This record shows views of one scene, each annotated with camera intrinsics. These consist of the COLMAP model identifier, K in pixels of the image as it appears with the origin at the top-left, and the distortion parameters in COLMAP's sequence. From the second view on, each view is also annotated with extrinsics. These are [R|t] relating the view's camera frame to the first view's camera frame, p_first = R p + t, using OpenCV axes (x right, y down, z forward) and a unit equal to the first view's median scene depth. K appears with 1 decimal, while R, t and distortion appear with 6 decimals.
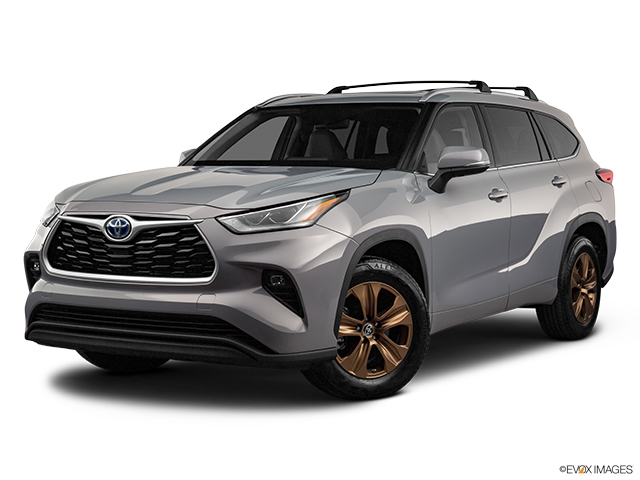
lens RADIAL K [[1205.0, 0, 323.0], [0, 1205.0, 240.0], [0, 0, 1]] dist [0.050206, 0.000000]
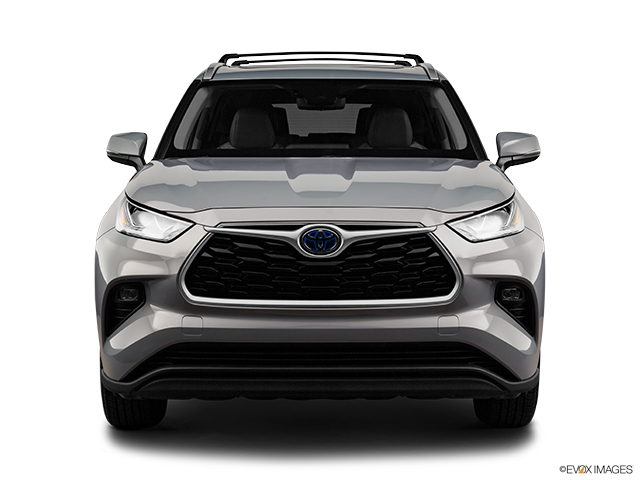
lens RADIAL K [[1387.4, 0, 318.1], [0, 1387.4, 239.1], [0, 0, 1]] dist [0.374742, 0.000000]
pose [[0.850253, -0.042422, 0.524663, -0.618193], [0.033288, 0.999085, 0.026835, -0.033799], [-0.525321, -0.005351, 0.850887, 0.209417]]
